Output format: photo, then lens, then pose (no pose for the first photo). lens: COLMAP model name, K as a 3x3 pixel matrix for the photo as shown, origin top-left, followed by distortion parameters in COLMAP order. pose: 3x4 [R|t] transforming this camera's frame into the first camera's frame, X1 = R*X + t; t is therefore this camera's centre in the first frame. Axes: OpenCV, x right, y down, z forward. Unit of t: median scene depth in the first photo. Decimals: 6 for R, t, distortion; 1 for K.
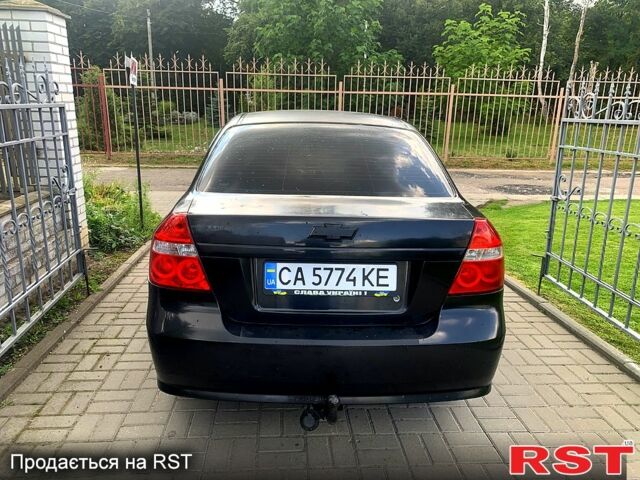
lens RADIAL K [[513.0, 0, 303.2], [0, 513.0, 267.7], [0, 0, 1]] dist [0.044761, -0.023752]
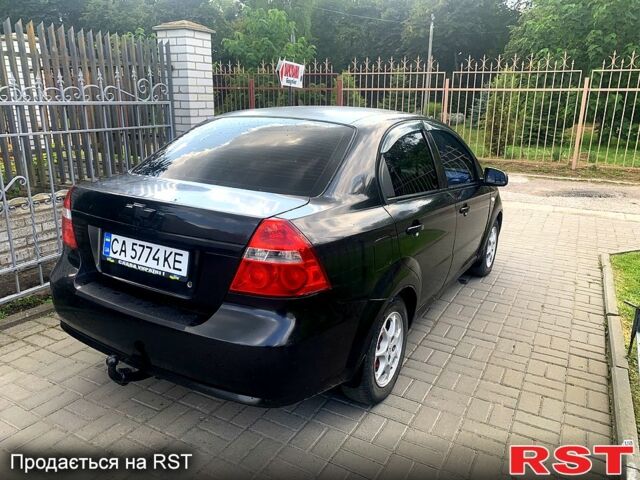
lens RADIAL K [[513.0, 0, 298.4], [0, 513.0, 252.6], [0, 0, 1]] dist [0.044761, -0.023752]
pose [[0.836368, 0.154534, -0.525935, 0.581120], [-0.170189, 0.985231, 0.018845, -0.039055], [0.521080, 0.073747, 0.850316, 0.147616]]
